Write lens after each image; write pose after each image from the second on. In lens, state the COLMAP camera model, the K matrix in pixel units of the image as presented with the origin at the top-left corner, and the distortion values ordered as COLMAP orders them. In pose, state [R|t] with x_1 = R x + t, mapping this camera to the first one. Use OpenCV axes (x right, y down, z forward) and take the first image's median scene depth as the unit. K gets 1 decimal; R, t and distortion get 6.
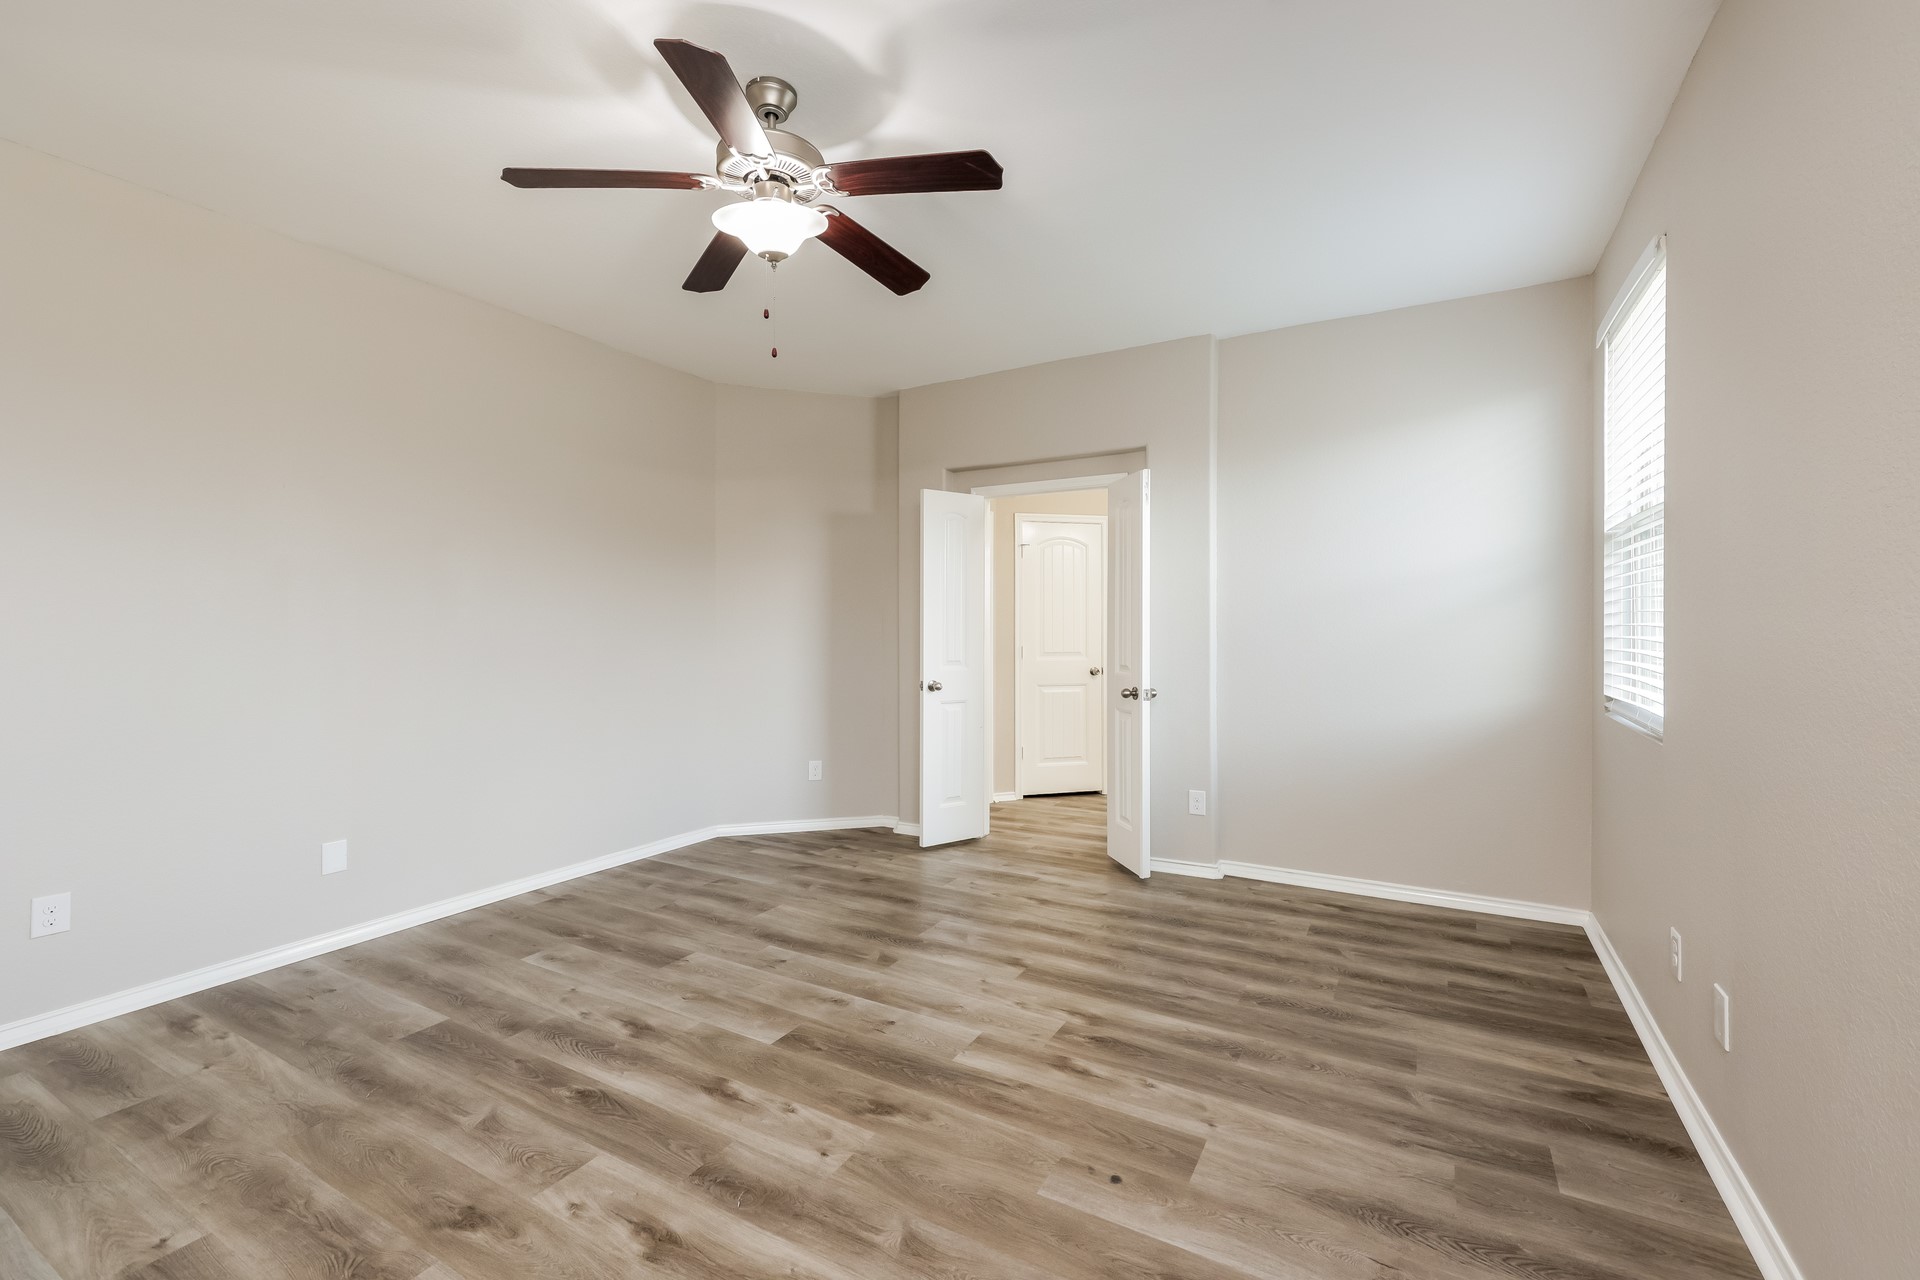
lens RADIAL K [[776.4, 0, 955.0], [0, 776.4, 631.3], [0, 0, 1]] dist [0.001855, 0.000139]
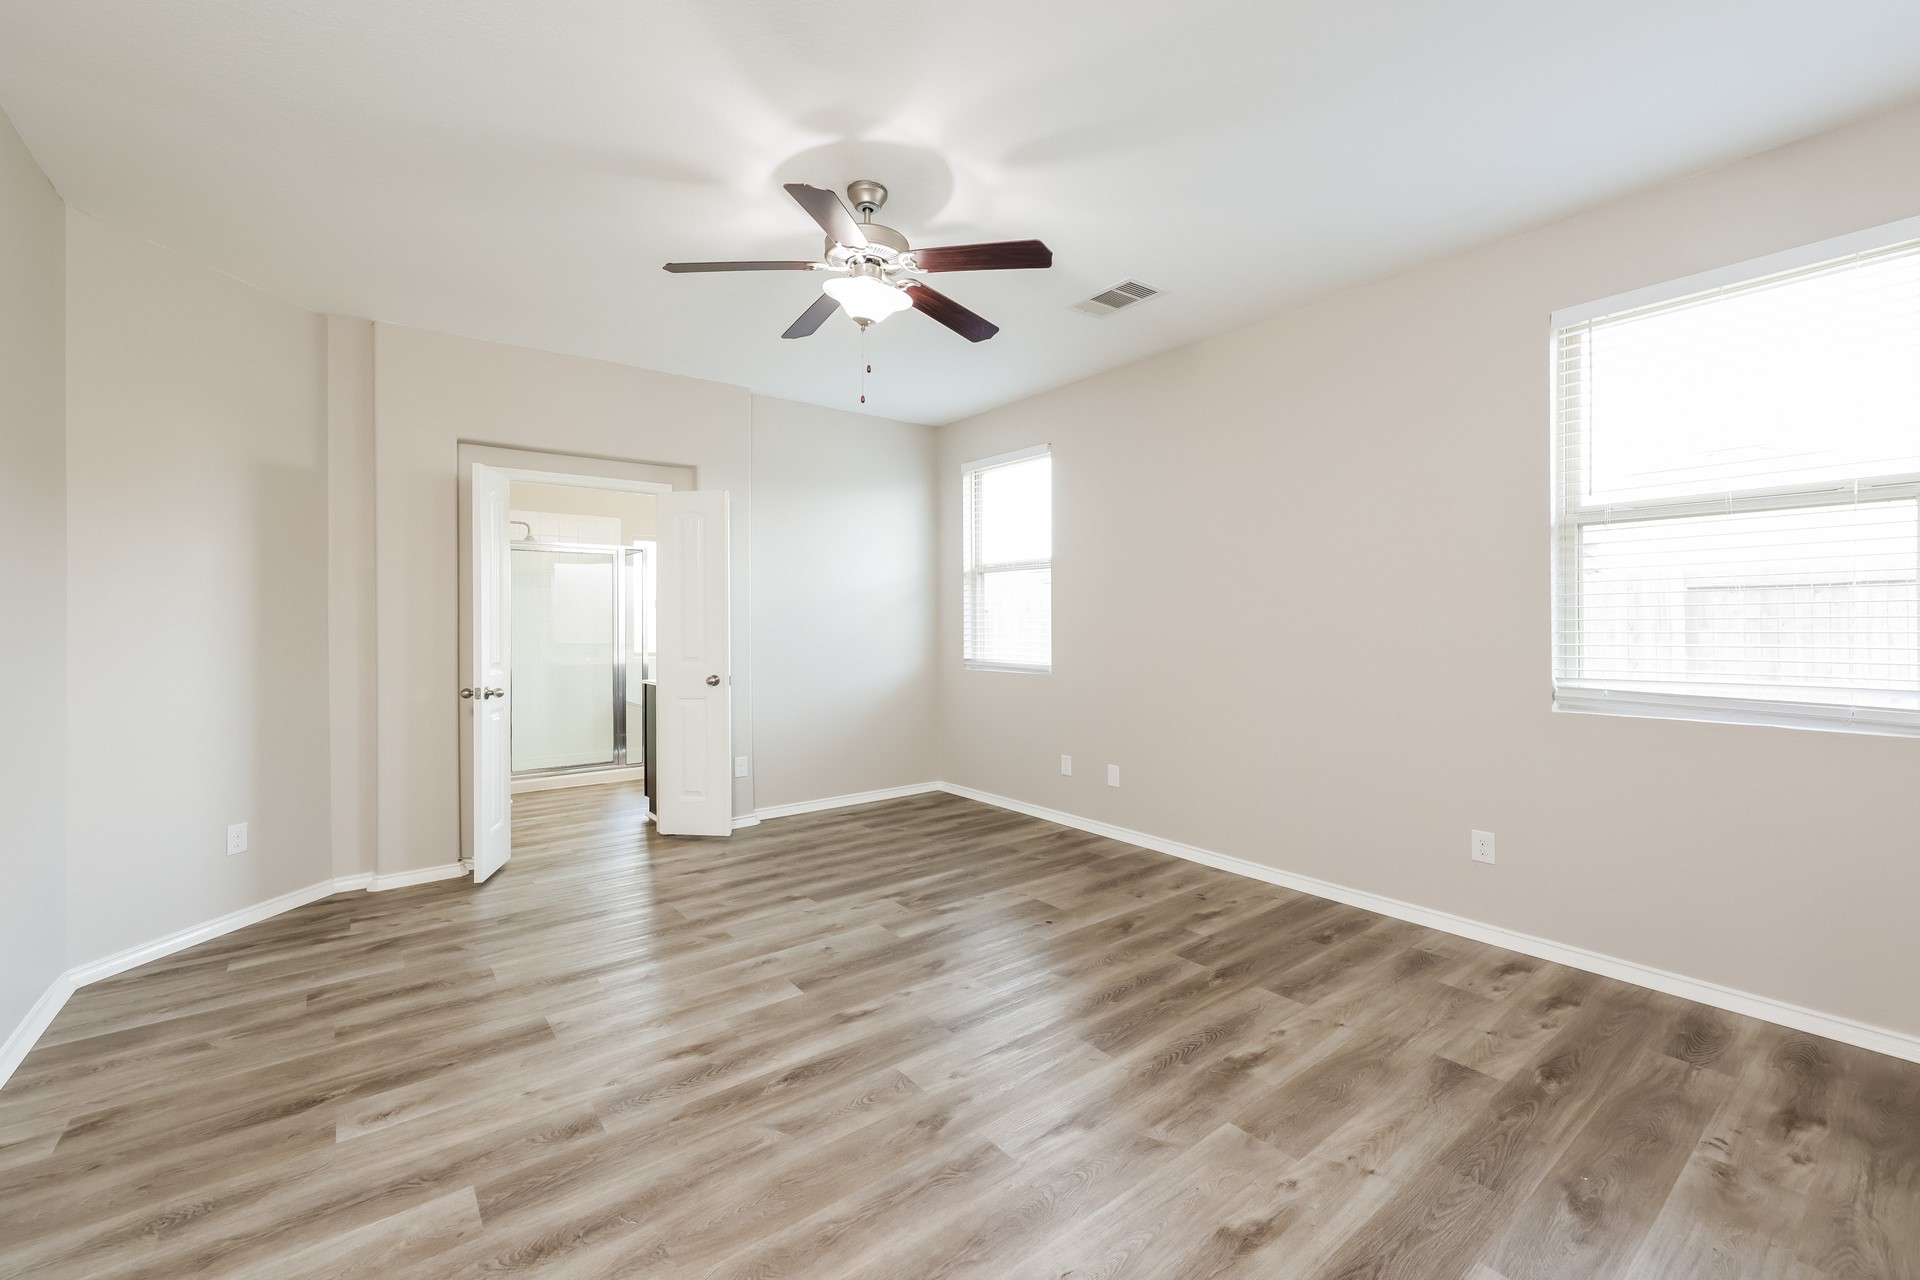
lens RADIAL K [[776.4, 0, 955.0], [0, 776.4, 631.3], [0, 0, 1]] dist [0.001855, 0.000139]
pose [[0.410570, -0.013094, 0.911735, -1.025155], [0.009452, 0.999904, 0.010104, -0.003958], [-0.911780, 0.004469, 0.410654, 0.291322]]
